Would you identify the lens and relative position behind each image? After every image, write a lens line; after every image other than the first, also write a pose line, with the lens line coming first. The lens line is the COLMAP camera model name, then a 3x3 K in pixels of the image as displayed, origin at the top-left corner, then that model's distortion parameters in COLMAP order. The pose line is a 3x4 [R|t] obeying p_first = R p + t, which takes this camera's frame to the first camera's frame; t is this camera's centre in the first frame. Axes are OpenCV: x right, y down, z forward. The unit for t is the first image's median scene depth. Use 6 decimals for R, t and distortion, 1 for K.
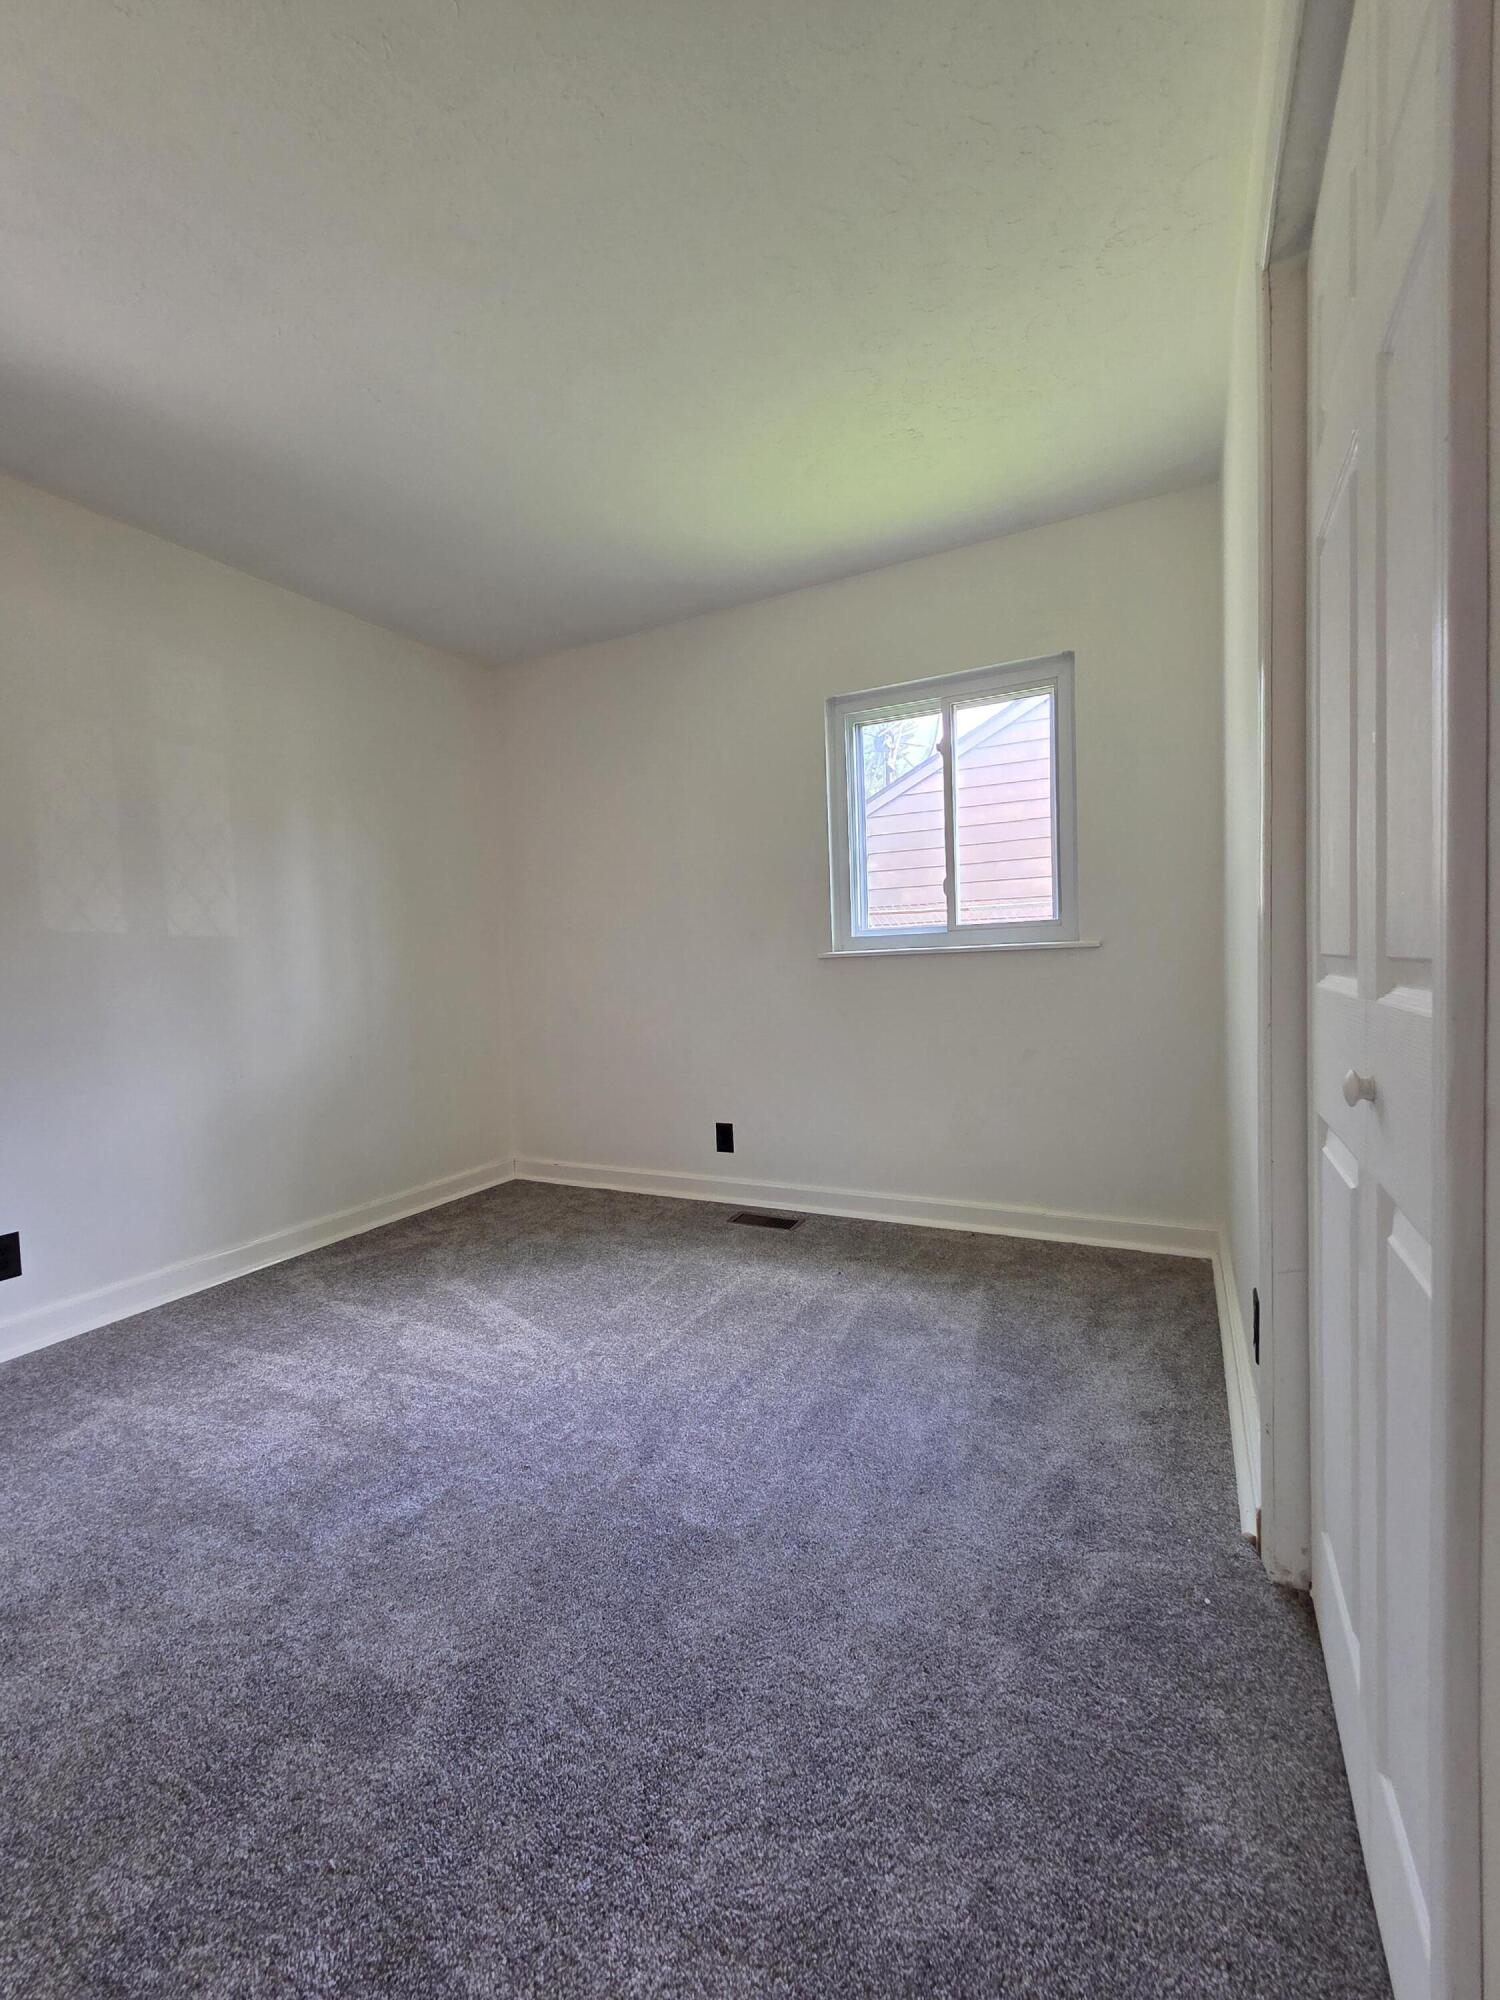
lens RADIAL K [[826.9, 0, 740.4], [0, 826.9, 1010.2], [0, 0, 1]] dist [-0.014515, 0.005714]
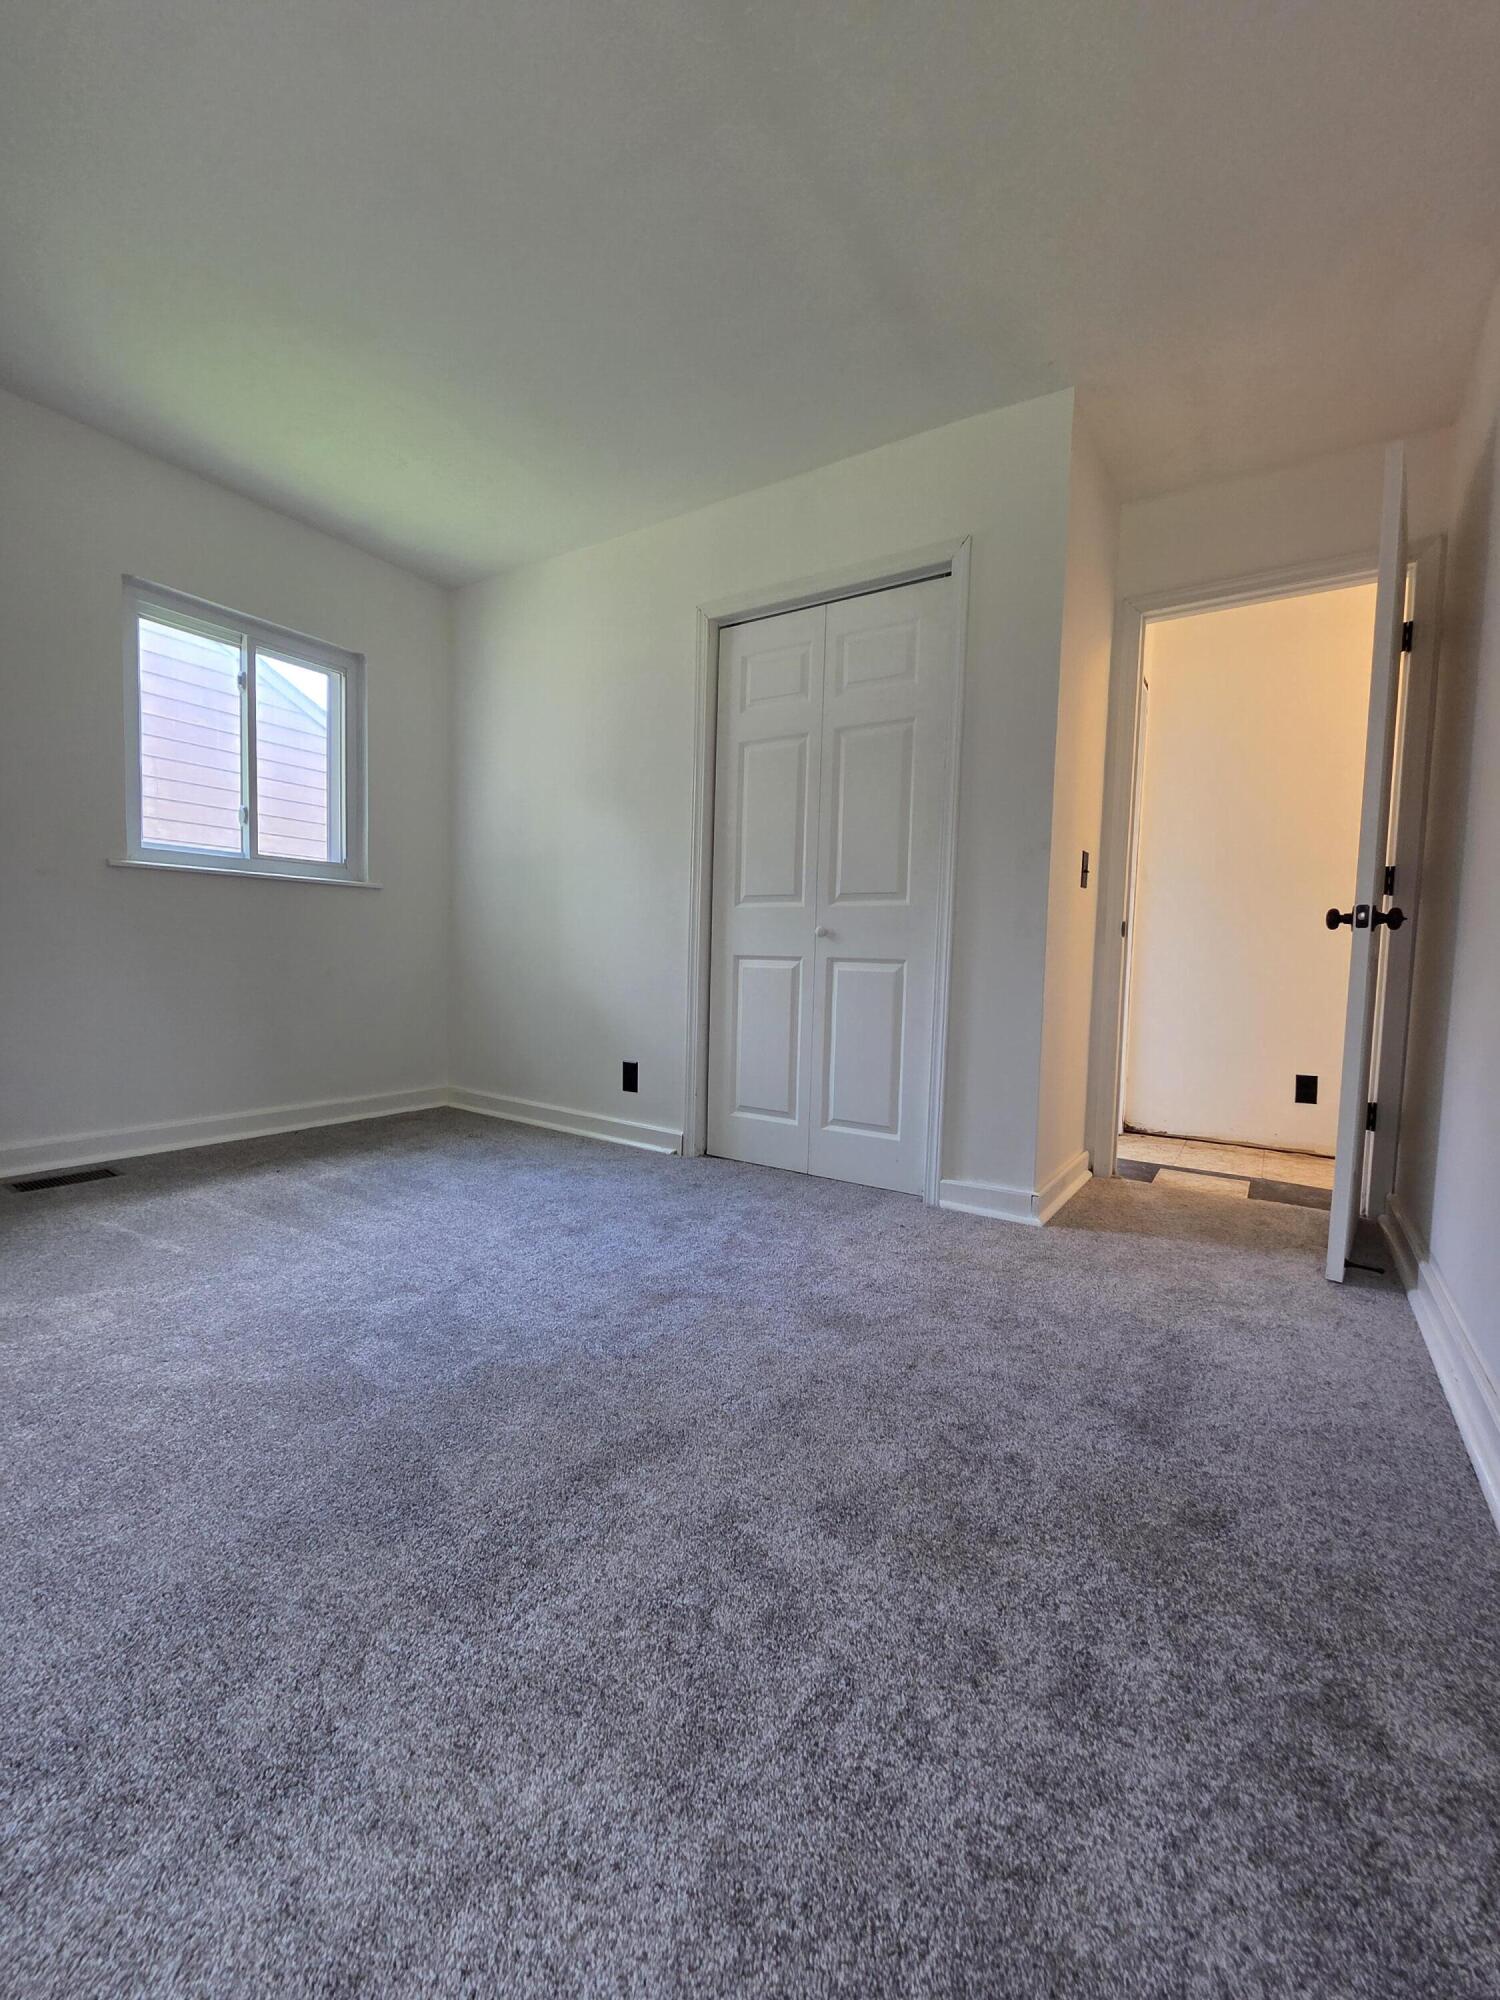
lens RADIAL K [[826.9, 0, 740.4], [0, 826.9, 1010.2], [0, 0, 1]] dist [-0.014515, 0.005714]
pose [[0.093079, -0.022405, 0.995407, -0.752712], [0.025684, 0.999468, 0.020095, 0.095871], [-0.995327, 0.023695, 0.093605, 0.277305]]
